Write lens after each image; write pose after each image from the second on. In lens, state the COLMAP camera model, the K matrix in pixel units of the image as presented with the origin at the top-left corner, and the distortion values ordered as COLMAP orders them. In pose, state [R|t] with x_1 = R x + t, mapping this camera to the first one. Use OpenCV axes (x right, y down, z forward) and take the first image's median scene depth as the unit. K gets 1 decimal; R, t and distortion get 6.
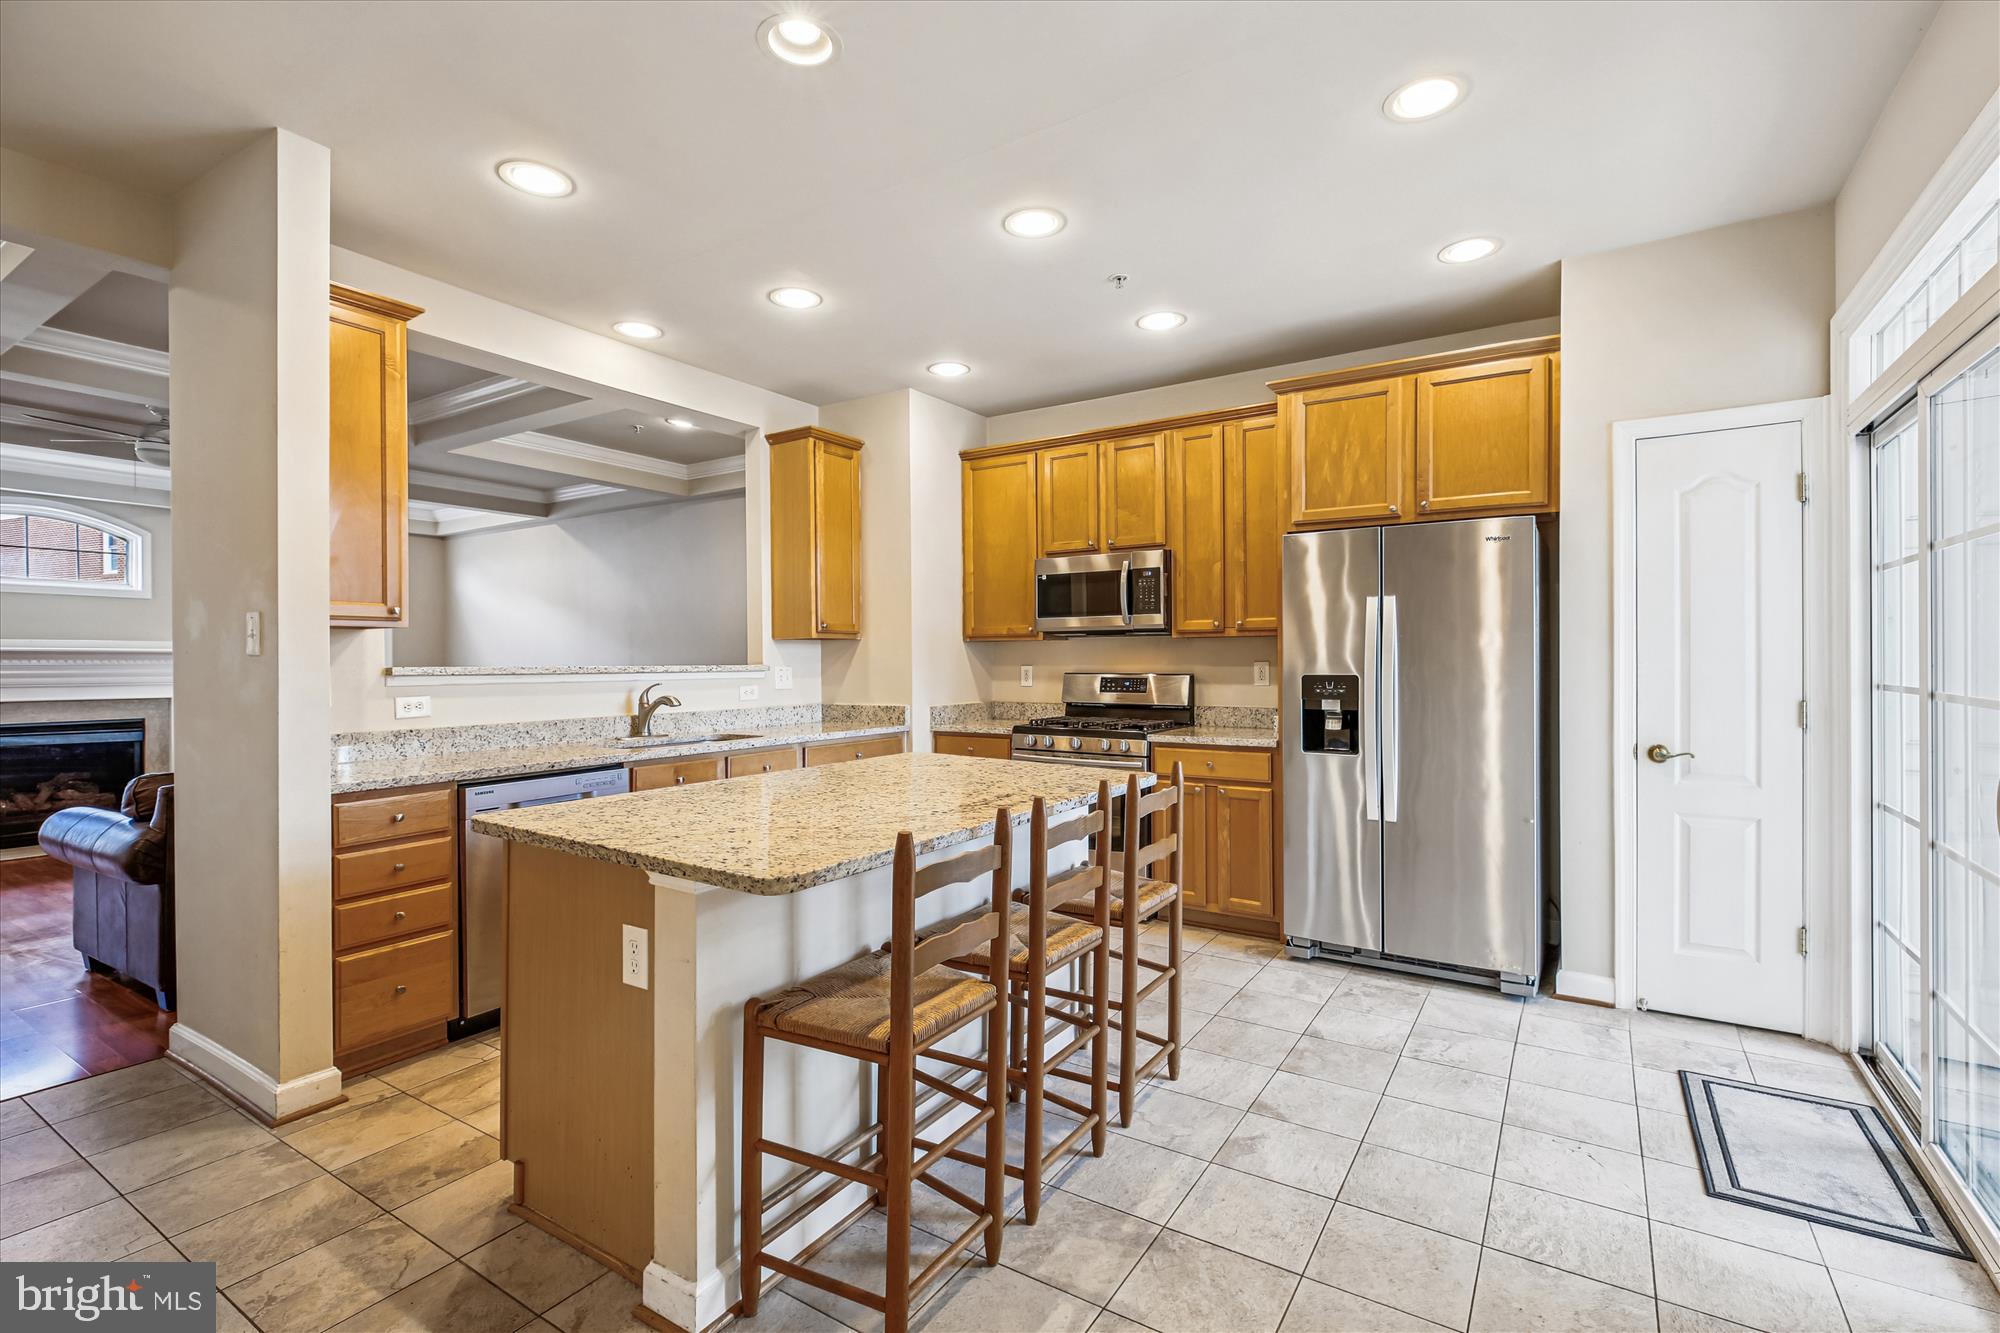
lens RADIAL K [[914.7, 0, 996.7], [0, 914.7, 670.1], [0, 0, 1]] dist [0.010199, -0.000008]
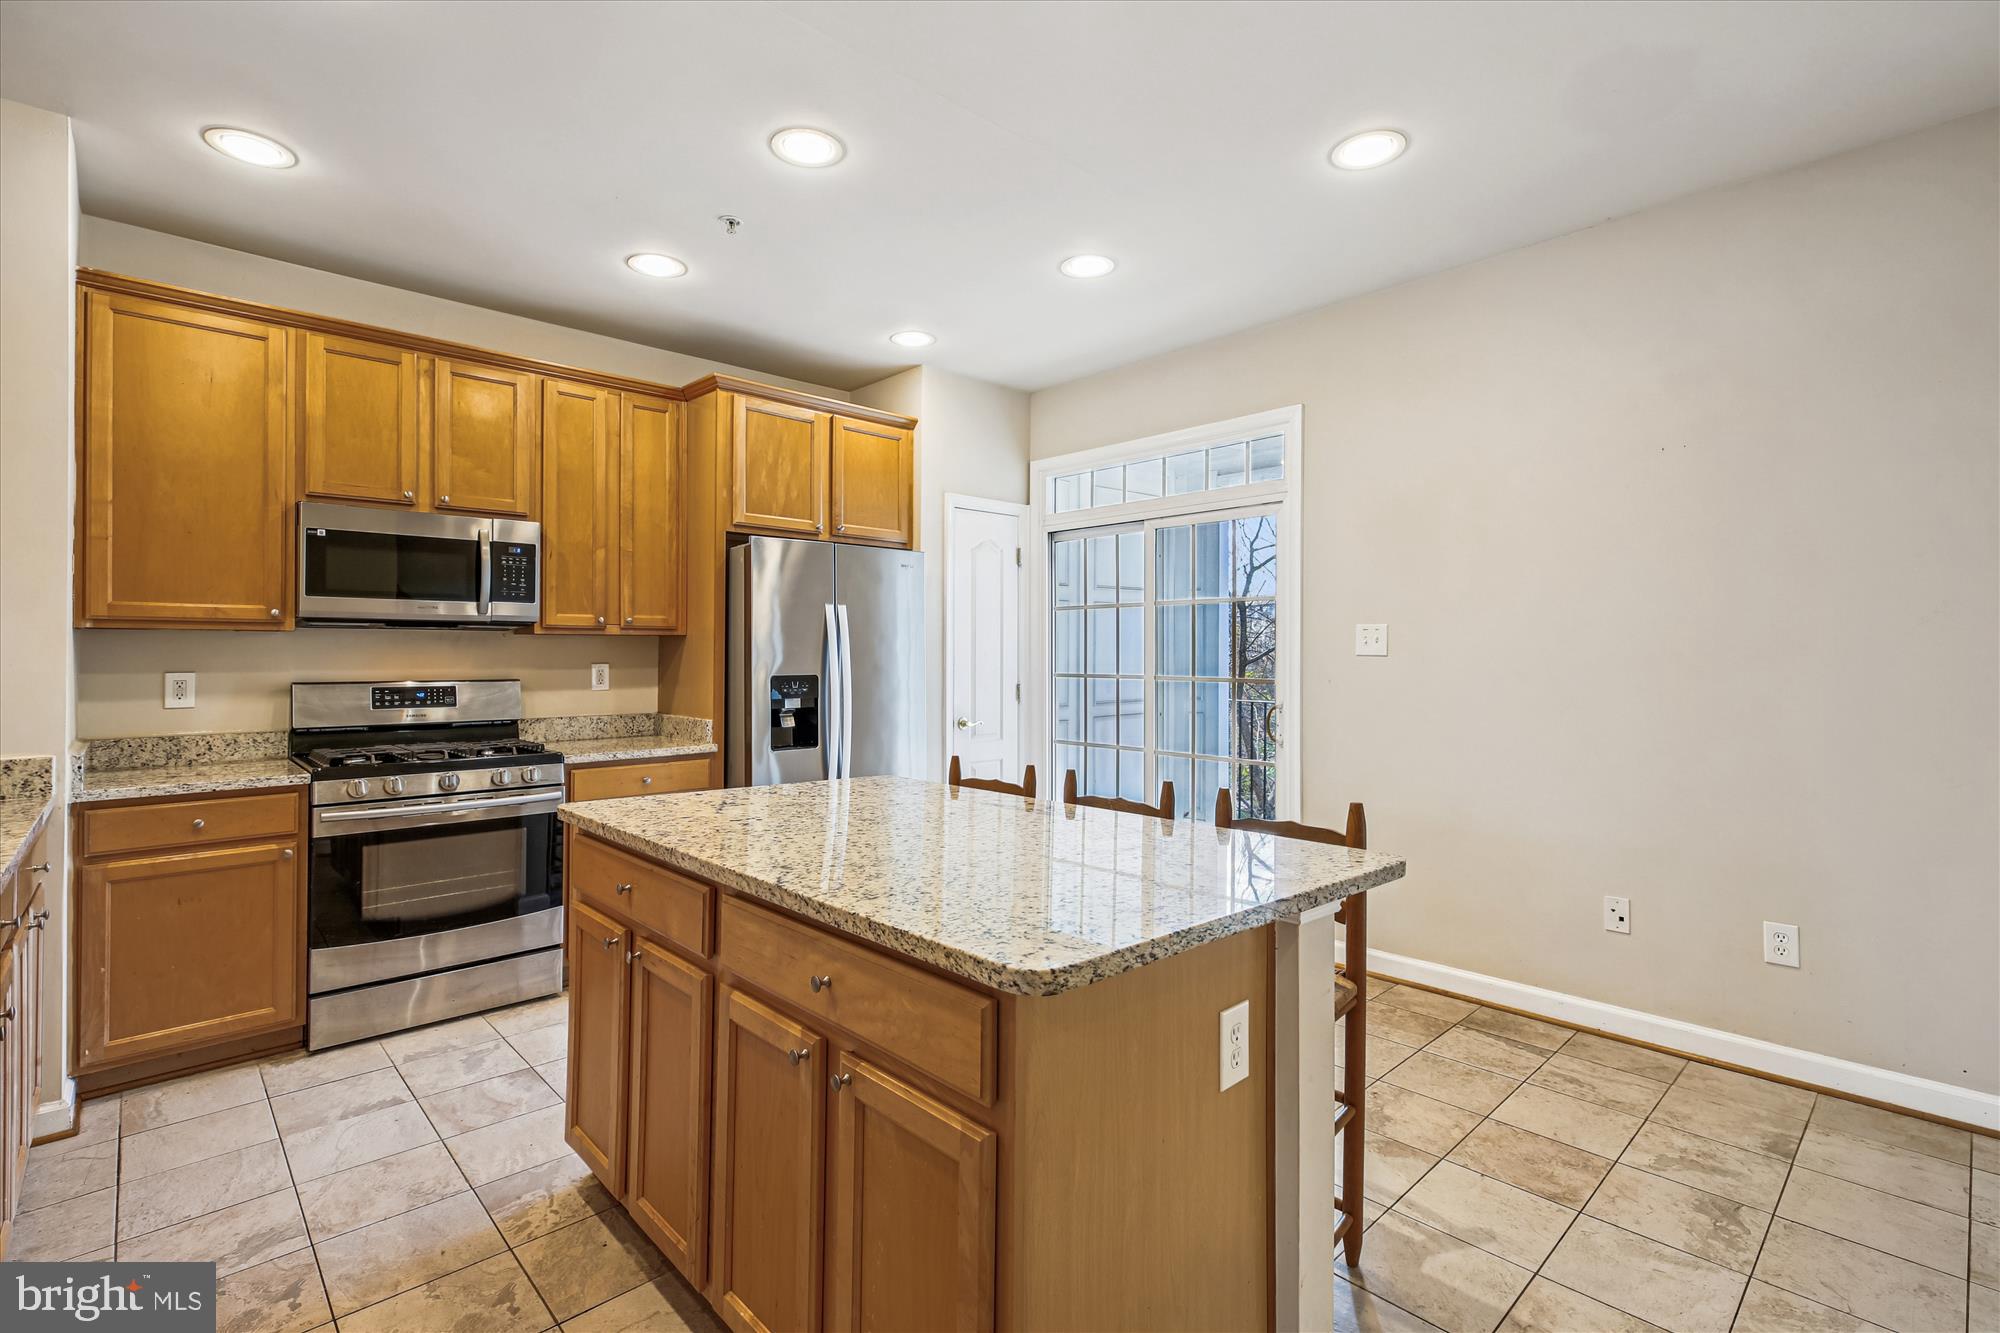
lens RADIAL K [[914.7, 0, 1012.7], [0, 914.7, 655.3], [0, 0, 1]] dist [0.010199, -0.000008]
pose [[0.240290, 0.004827, 0.970689, -0.579171], [0.014147, 0.999864, -0.008474, -0.004723], [-0.970598, 0.015769, 0.240189, 0.484011]]
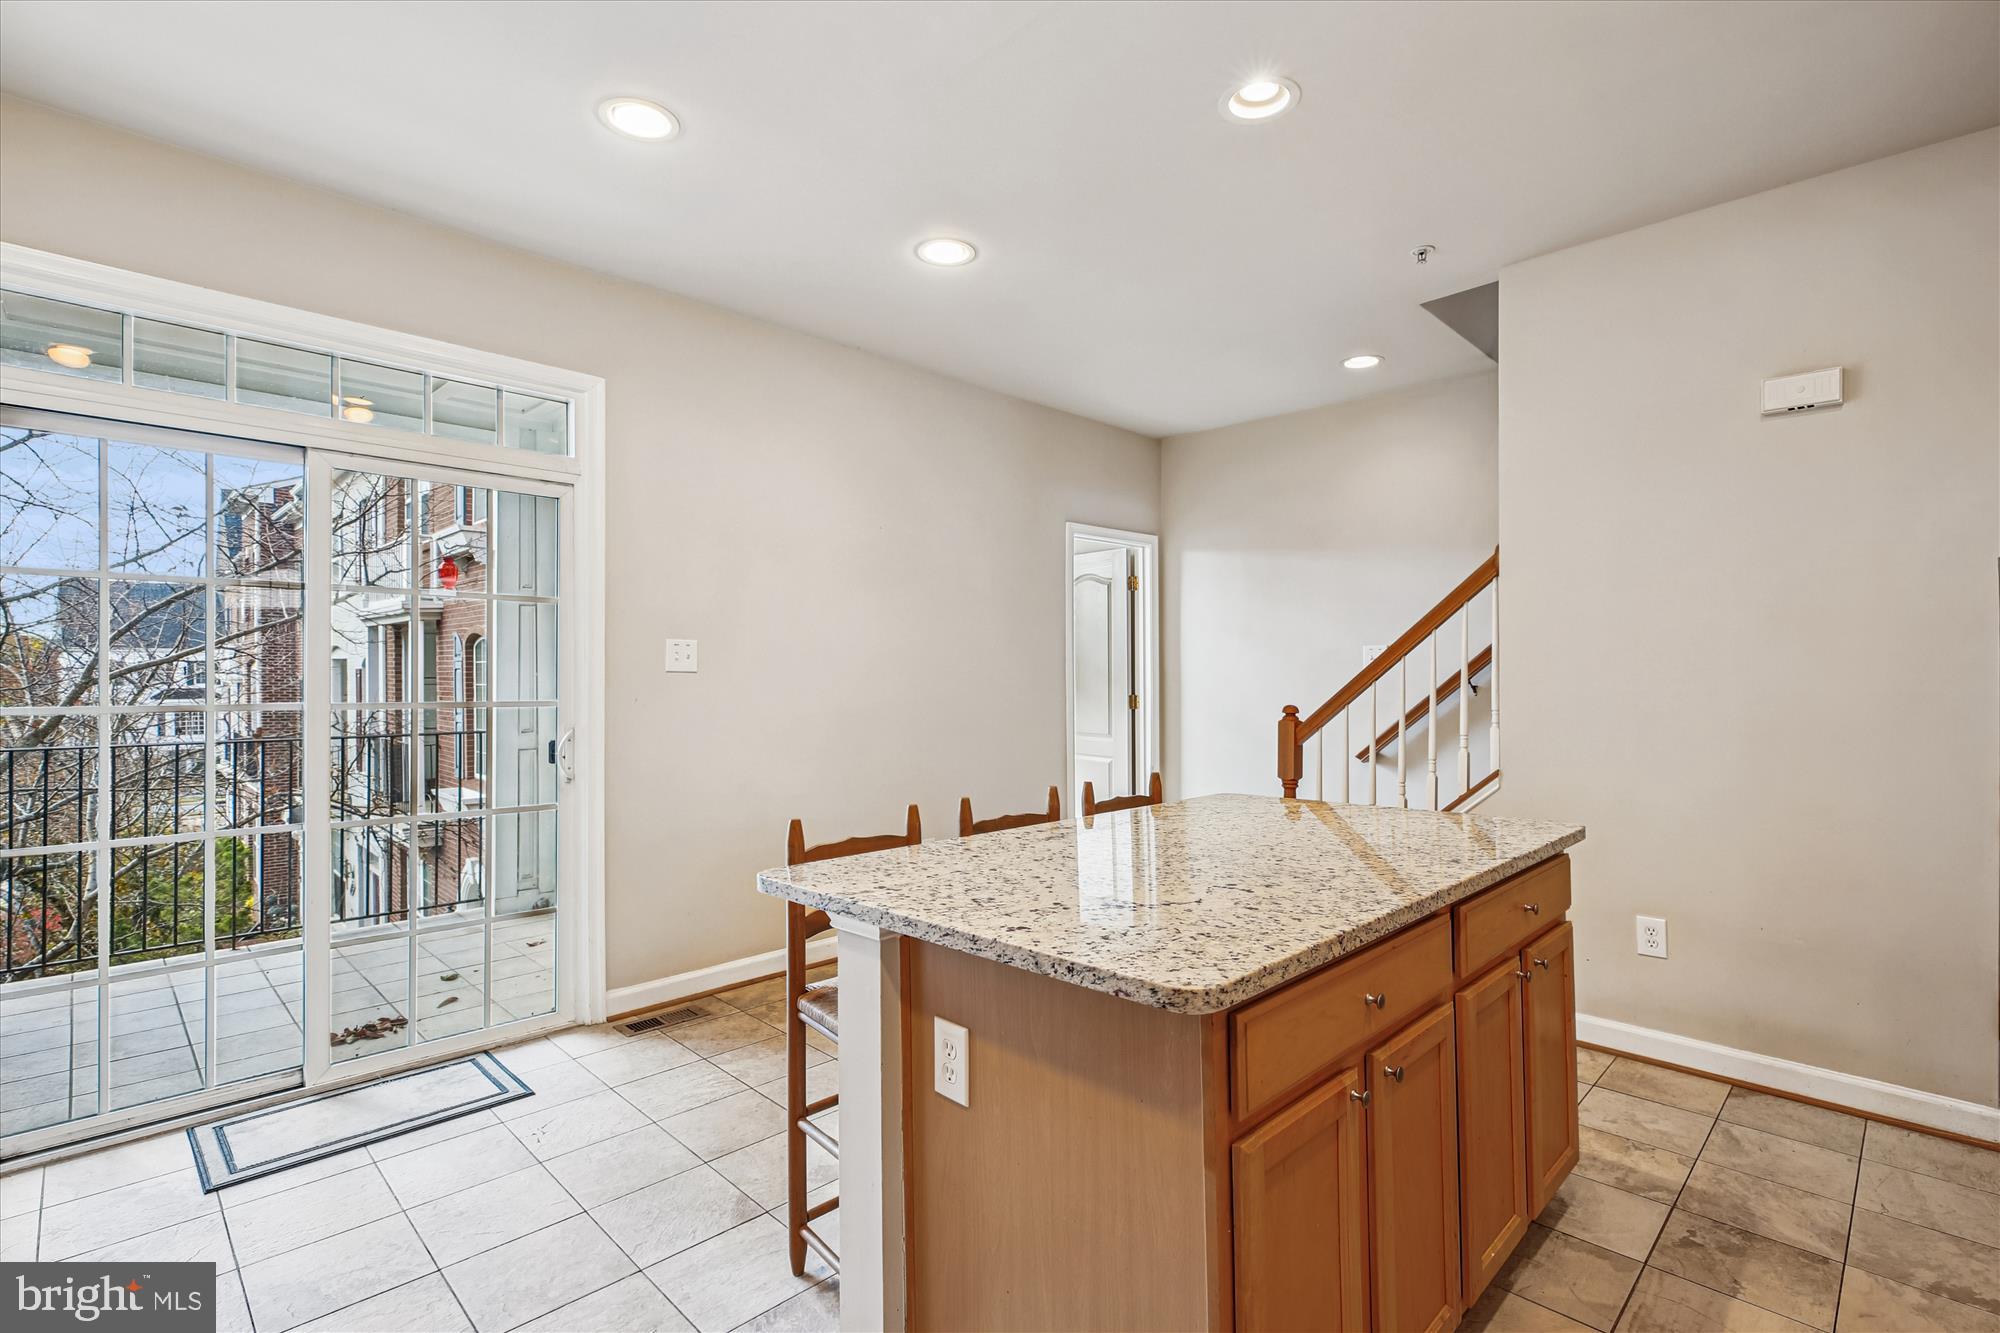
lens RADIAL K [[914.7, 0, 1006.3], [0, 914.7, 672.9], [0, 0, 1]] dist [0.010199, -0.000008]
pose [[-0.977640, 0.004910, 0.210230, -0.081846], [0.008027, 0.999870, 0.013978, -0.016587], [-0.210134, 0.015353, -0.977552, 1.179582]]
